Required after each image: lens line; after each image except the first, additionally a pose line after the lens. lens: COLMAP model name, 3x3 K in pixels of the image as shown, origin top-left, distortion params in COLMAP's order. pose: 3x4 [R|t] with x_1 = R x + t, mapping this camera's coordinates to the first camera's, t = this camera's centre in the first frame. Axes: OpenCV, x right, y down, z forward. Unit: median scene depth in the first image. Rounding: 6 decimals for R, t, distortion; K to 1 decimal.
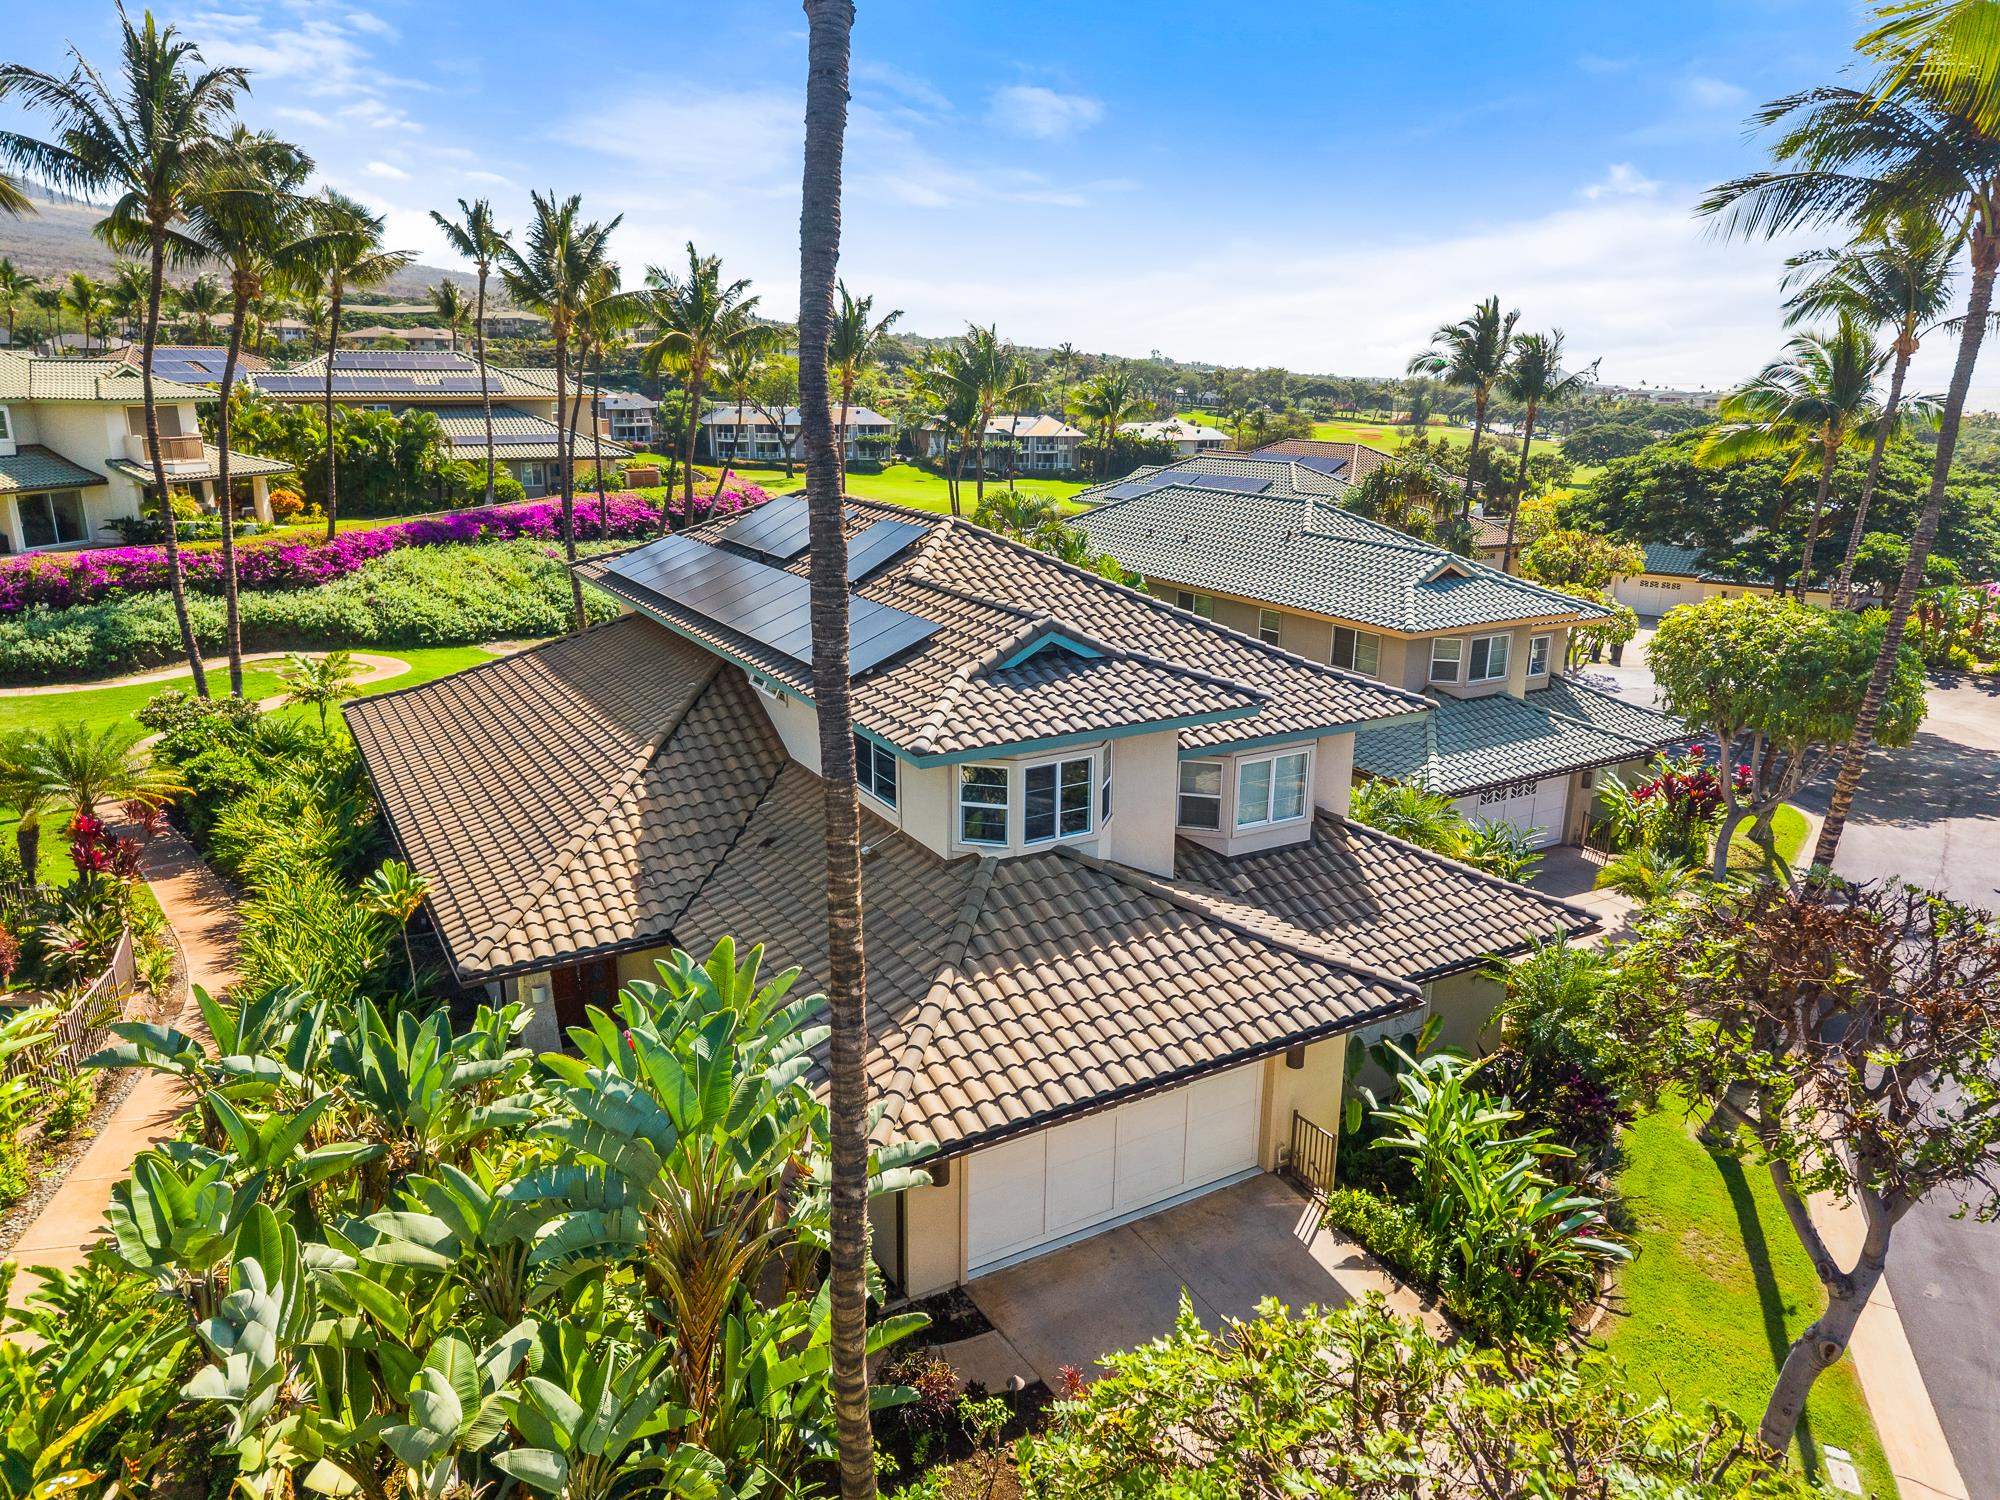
lens RADIAL K [[1338.6, 0, 993.3], [0, 1338.6, 755.3], [0, 0, 1]] dist [0.004545, -0.002795]
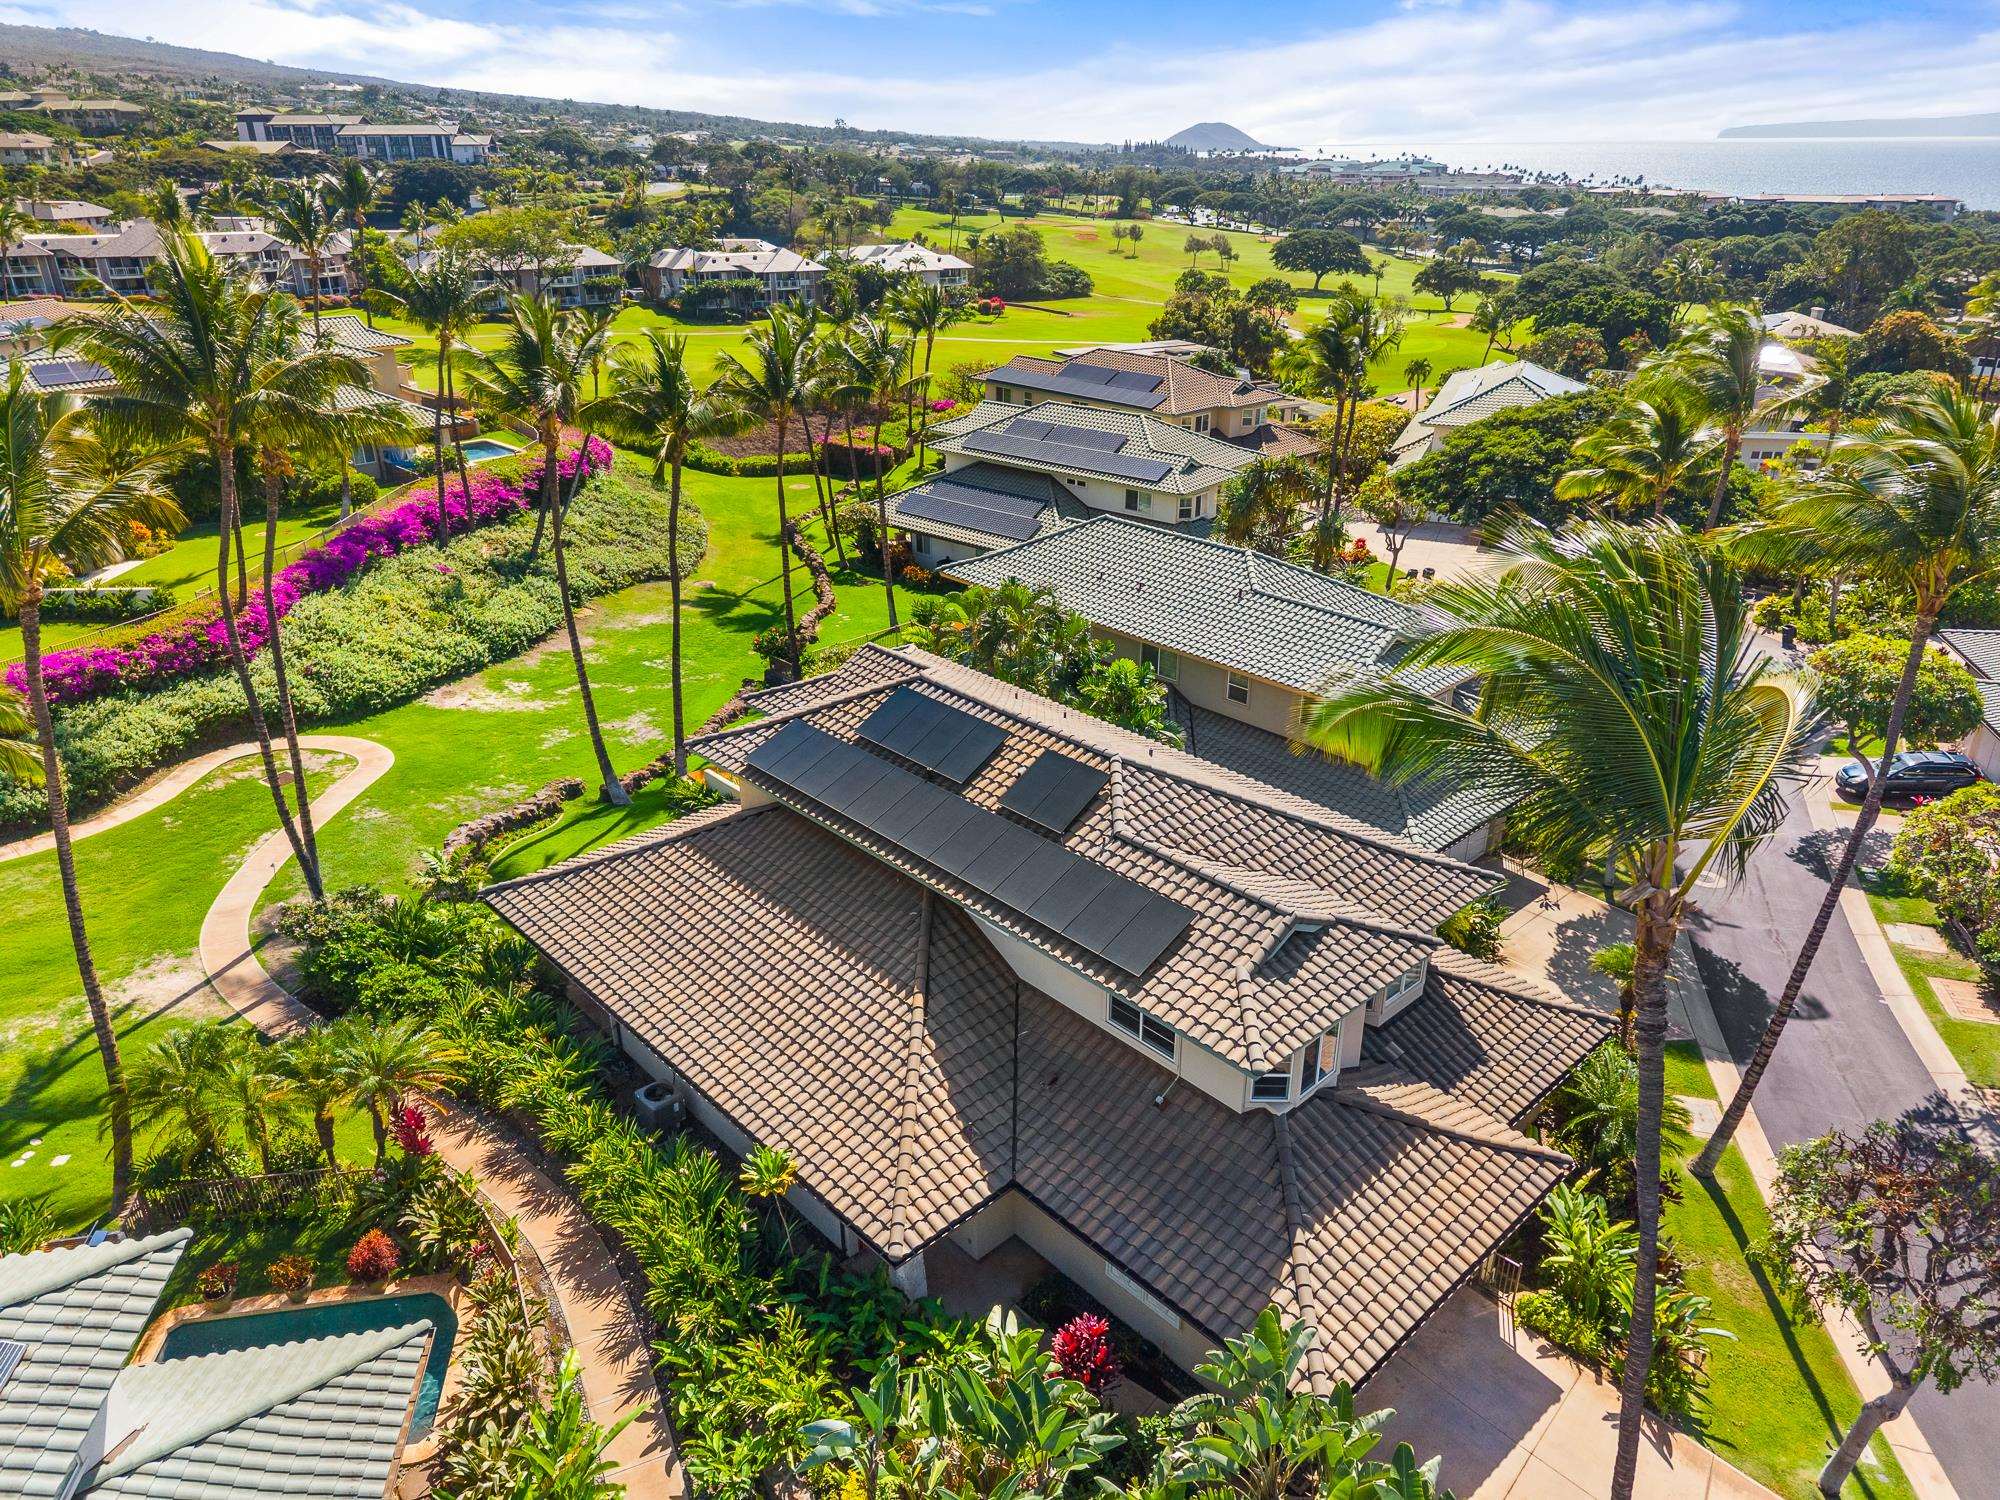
lens RADIAL K [[1338.6, 0, 1010.2], [0, 1338.6, 748.7], [0, 0, 1]] dist [0.004545, -0.002795]
pose [[0.975392, -0.100898, 0.196035, -0.167663], [0.073120, 0.986856, 0.144114, -0.169286], [-0.207999, -0.126234, 0.969949, -0.069329]]
